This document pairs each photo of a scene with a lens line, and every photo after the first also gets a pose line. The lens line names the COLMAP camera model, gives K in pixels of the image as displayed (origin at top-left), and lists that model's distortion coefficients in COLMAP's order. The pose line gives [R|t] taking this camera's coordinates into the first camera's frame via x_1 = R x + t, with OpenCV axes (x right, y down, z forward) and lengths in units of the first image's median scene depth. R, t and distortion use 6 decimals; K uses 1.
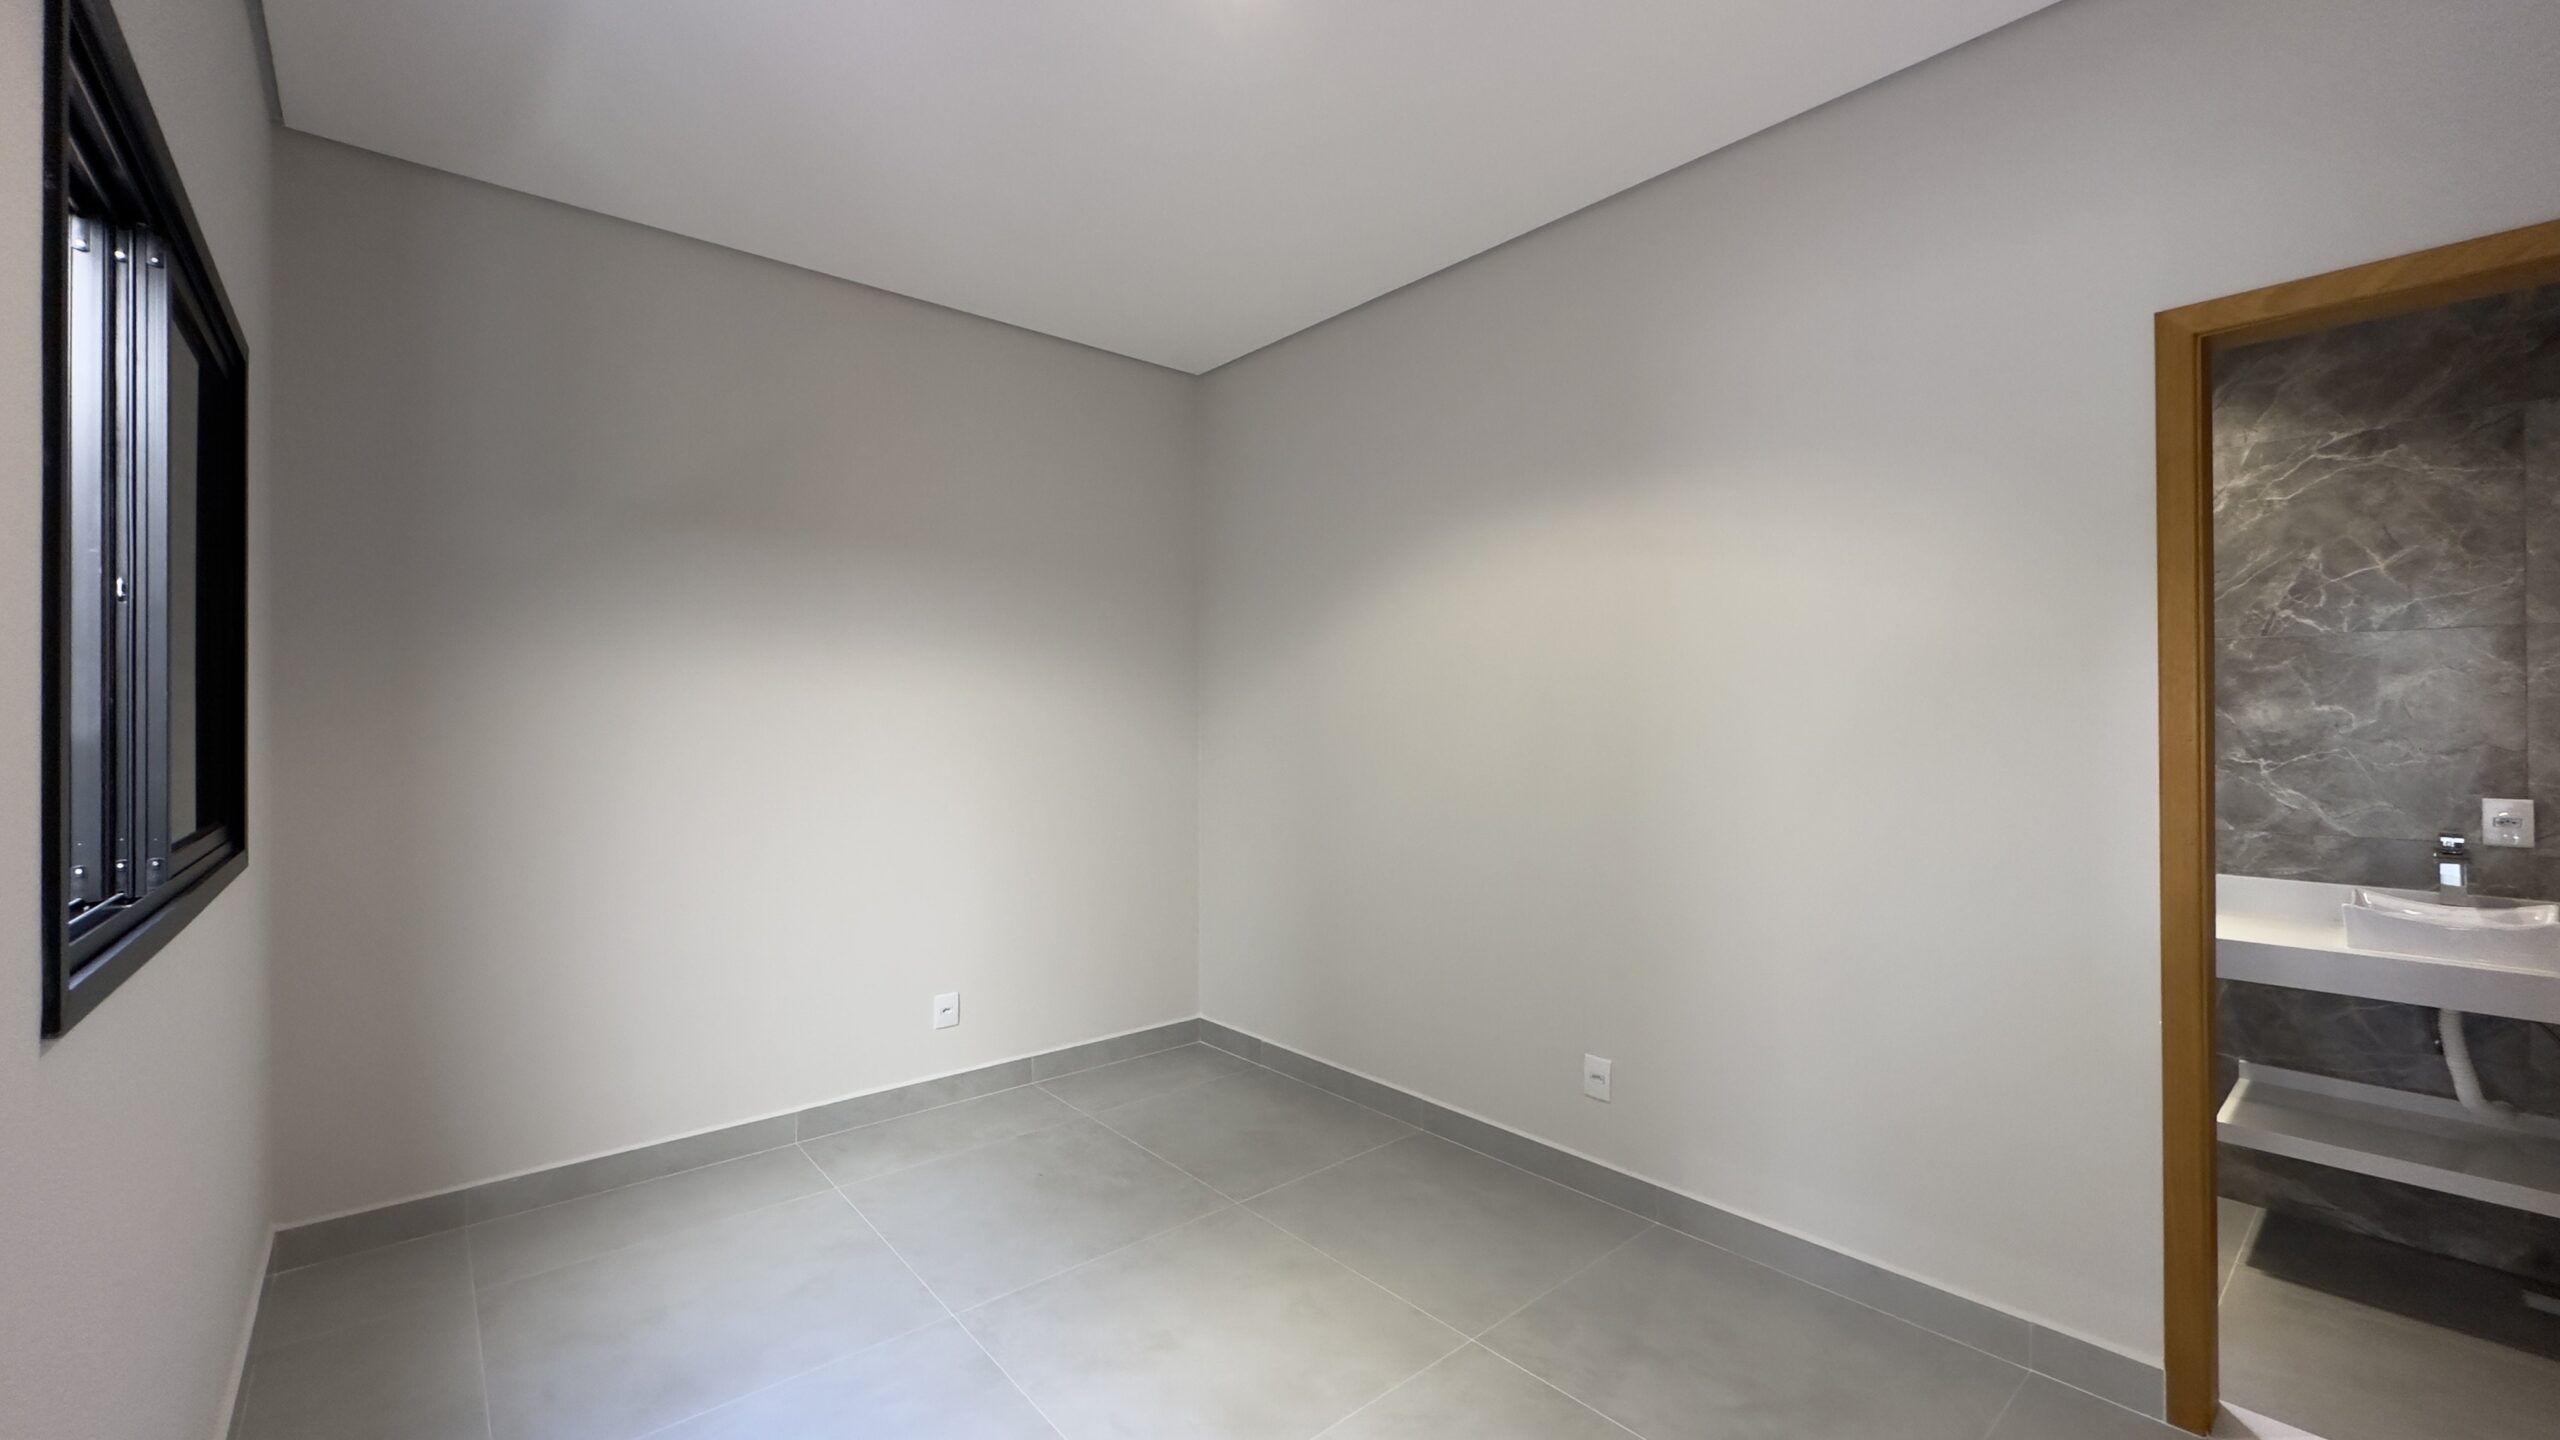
lens RADIAL K [[1020.5, 0, 1274.7], [0, 1020.5, 718.7], [0, 0, 1]] dist [-0.005383, 0.001195]
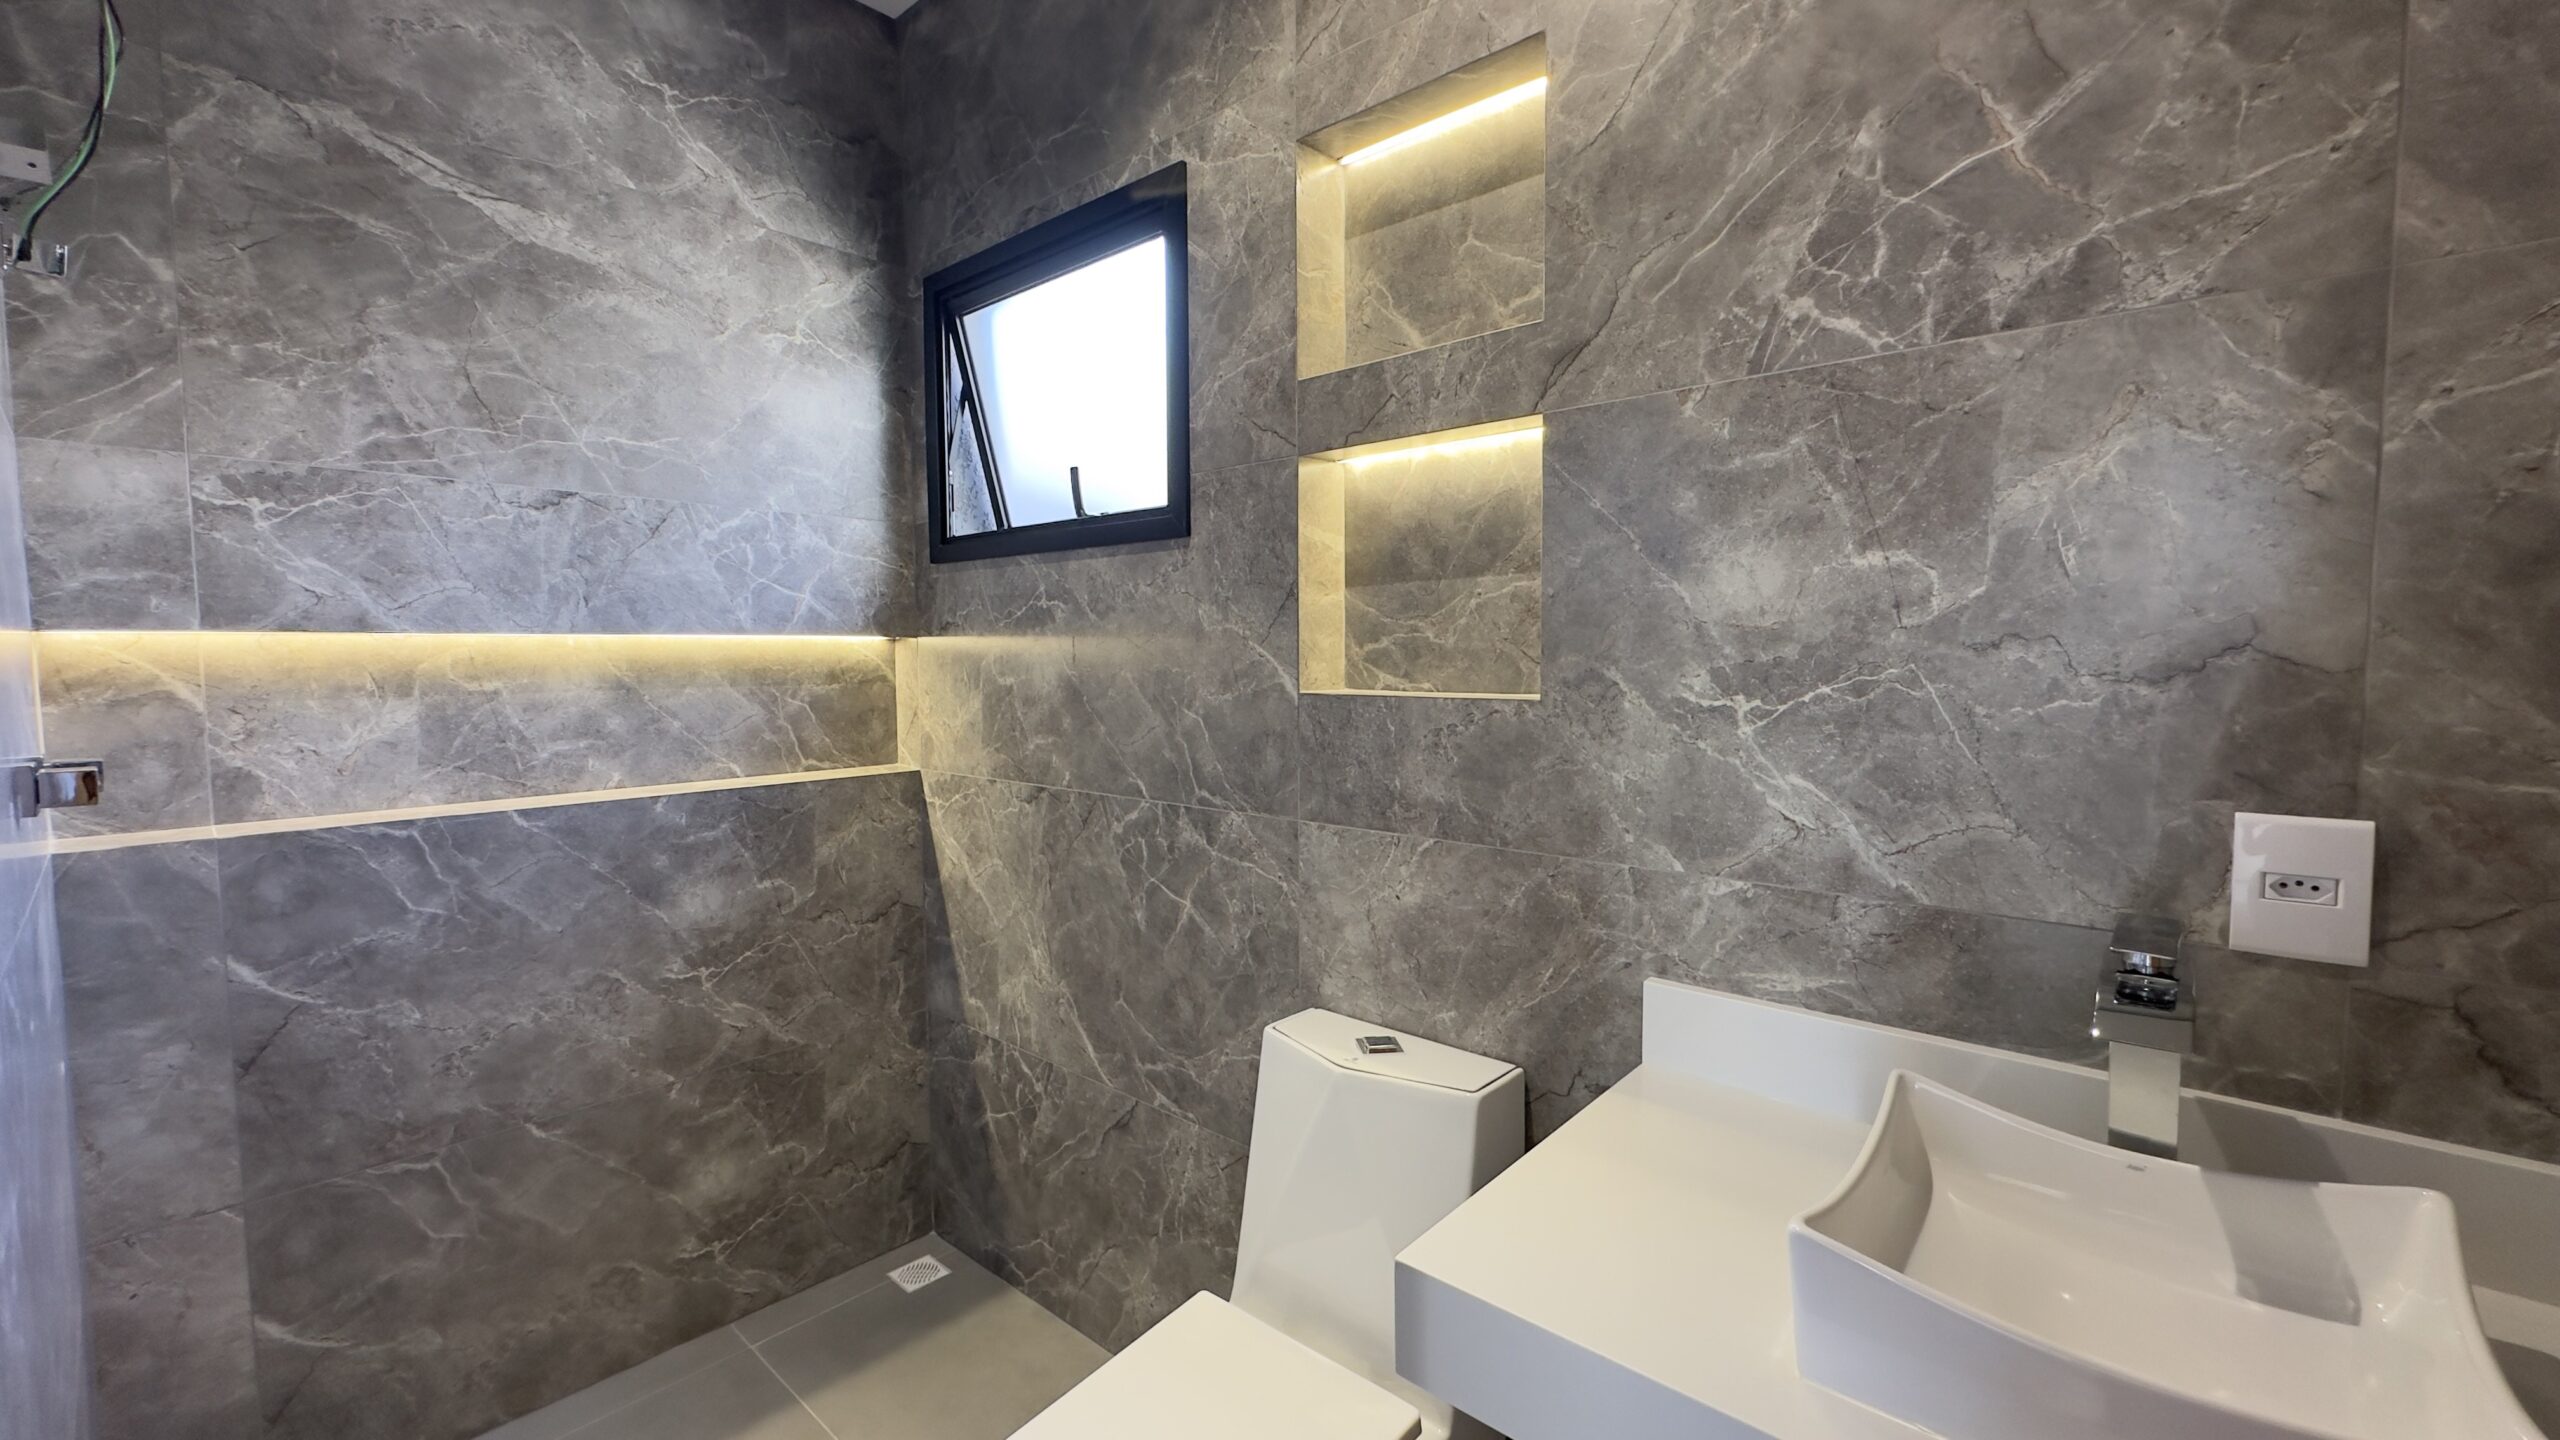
lens RADIAL K [[1020.5, 0, 1285.2], [0, 1020.5, 721.8], [0, 0, 1]] dist [-0.005383, 0.001195]
pose [[0.994627, -0.009804, 0.103058, 0.795400], [0.002716, 0.997635, 0.068687, 0.023230], [-0.103488, -0.068038, 0.992301, 0.661398]]
